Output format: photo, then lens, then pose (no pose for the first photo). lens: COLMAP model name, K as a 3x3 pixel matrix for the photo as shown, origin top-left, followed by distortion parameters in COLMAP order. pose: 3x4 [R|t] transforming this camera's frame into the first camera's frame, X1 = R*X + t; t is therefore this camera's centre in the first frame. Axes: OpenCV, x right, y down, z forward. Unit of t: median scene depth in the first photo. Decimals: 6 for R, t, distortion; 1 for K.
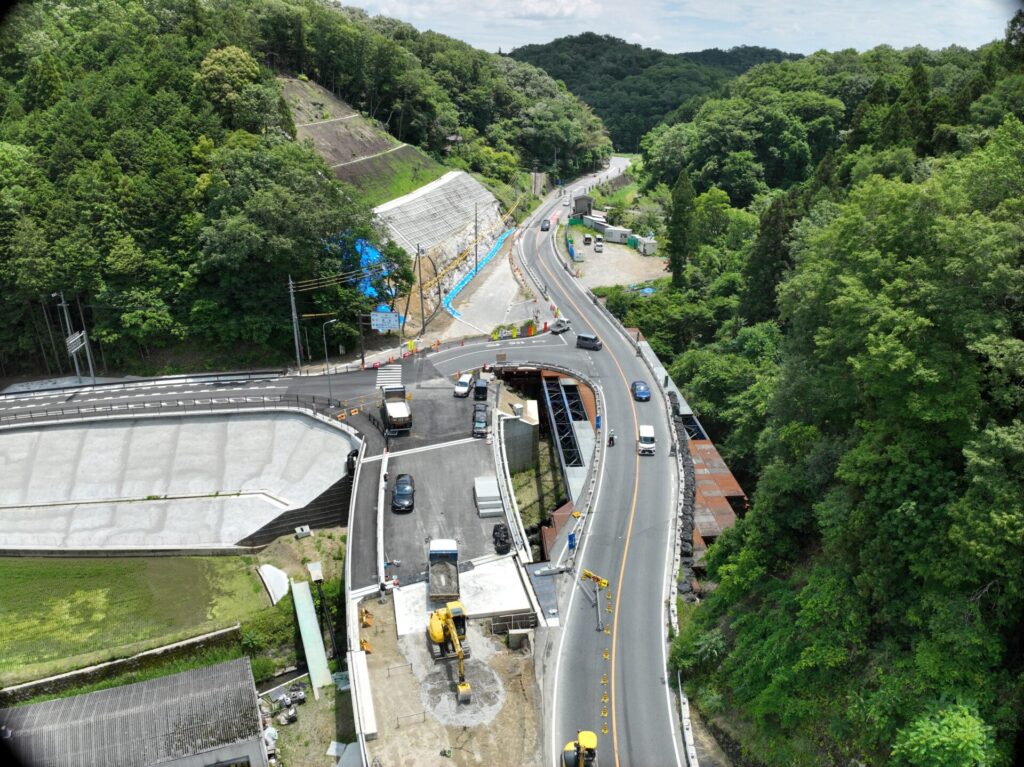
lens RADIAL K [[725.3, 0, 520.8], [0, 725.3, 385.0], [0, 0, 1]] dist [-0.105138, -0.011058]
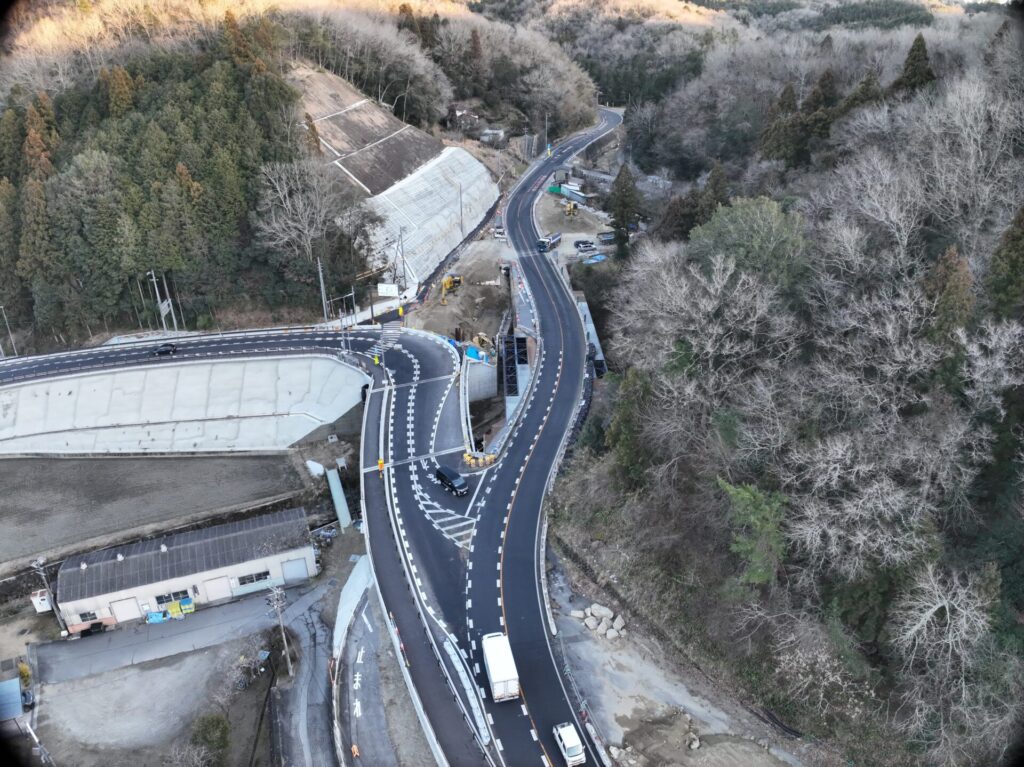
lens RADIAL K [[725.3, 0, 520.8], [0, 725.3, 385.0], [0, 0, 1]] dist [-0.105138, -0.011058]
pose [[0.999688, 0.006030, -0.024254, 0.103019], [-0.003681, 0.995400, 0.095731, -0.042913], [0.024720, -0.095612, 0.995112, -0.392215]]
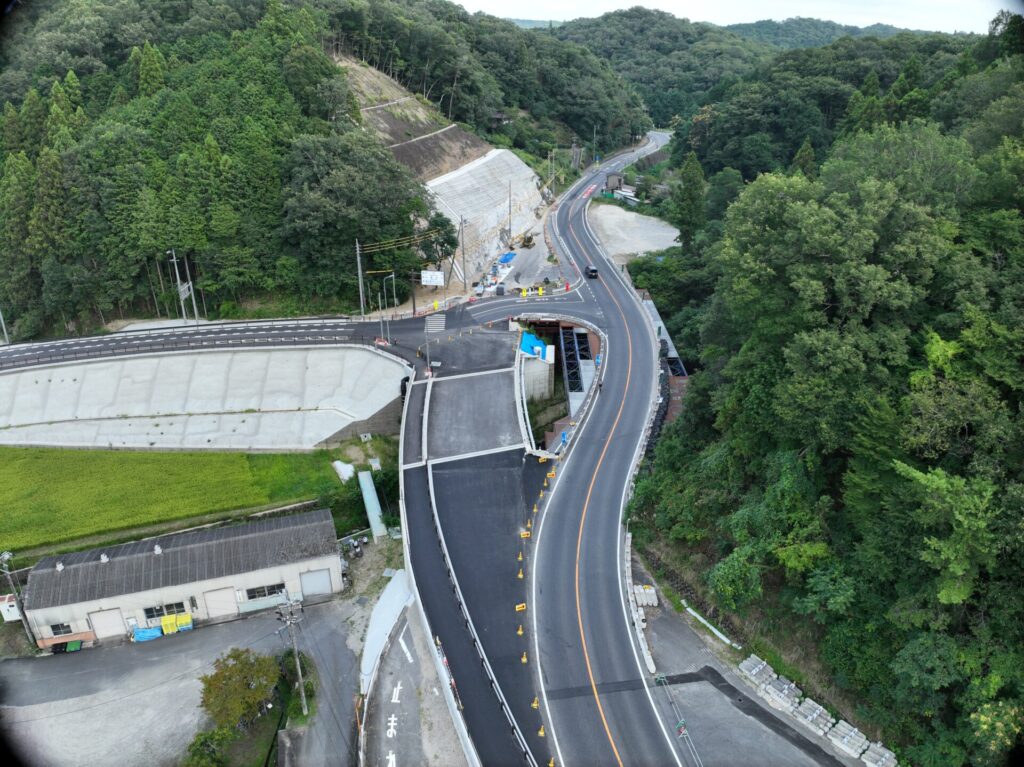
lens RADIAL K [[725.3, 0, 520.8], [0, 725.3, 385.0], [0, 0, 1]] dist [-0.105138, -0.011058]
pose [[0.997525, 0.026742, -0.065022, 0.047954], [-0.024054, 0.998838, 0.041774, 0.039593], [0.066063, -0.040106, 0.997009, -0.230909]]
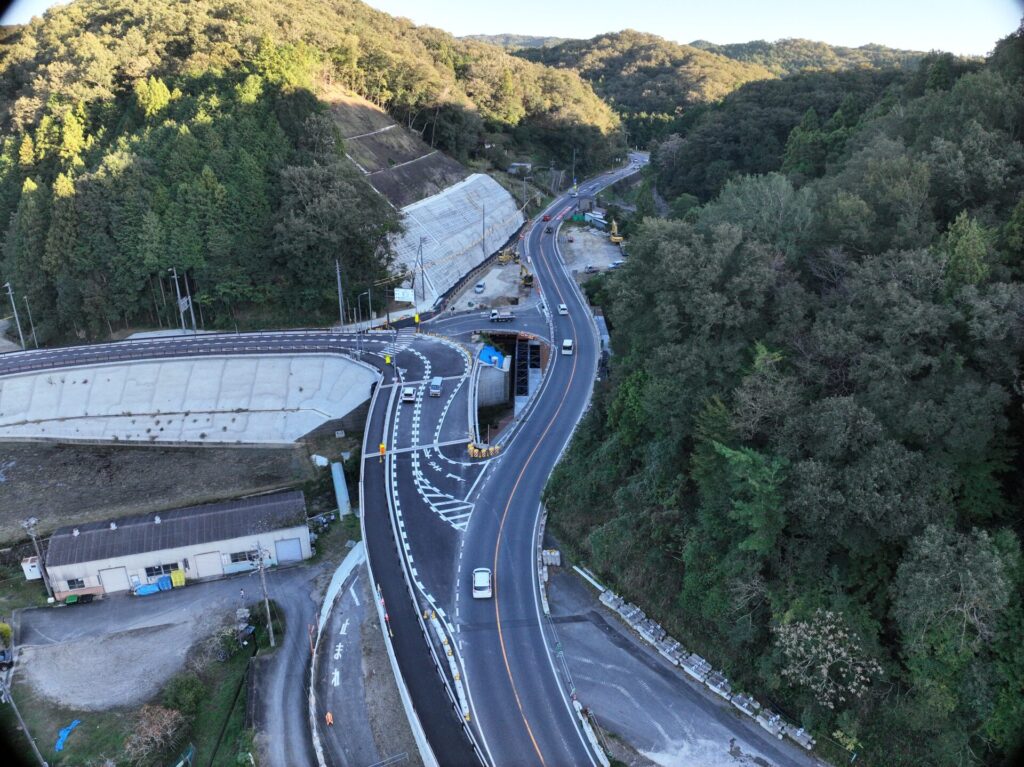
lens RADIAL K [[725.3, 0, 520.8], [0, 725.3, 385.0], [0, 0, 1]] dist [-0.105138, -0.011058]
pose [[0.997352, 0.035179, -0.063646, 0.133213], [-0.033668, 0.999129, 0.024666, 0.043339], [0.064458, -0.022458, 0.997668, -0.382033]]
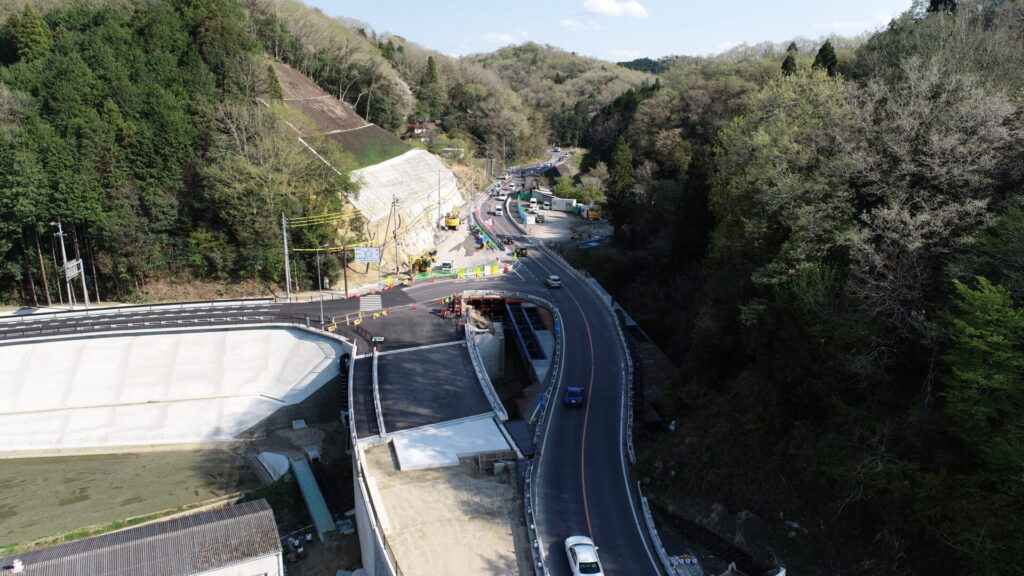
lens RADIAL K [[699.9, 0, 512.0], [0, 699.9, 288.0], [0, 0, 1]] dist [-0.004146, 0.001016]
pose [[0.997800, -0.006998, 0.065923, -0.034680], [0.015599, 0.991277, -0.130872, 0.116612], [-0.064432, 0.131612, 0.989205, -0.106904]]
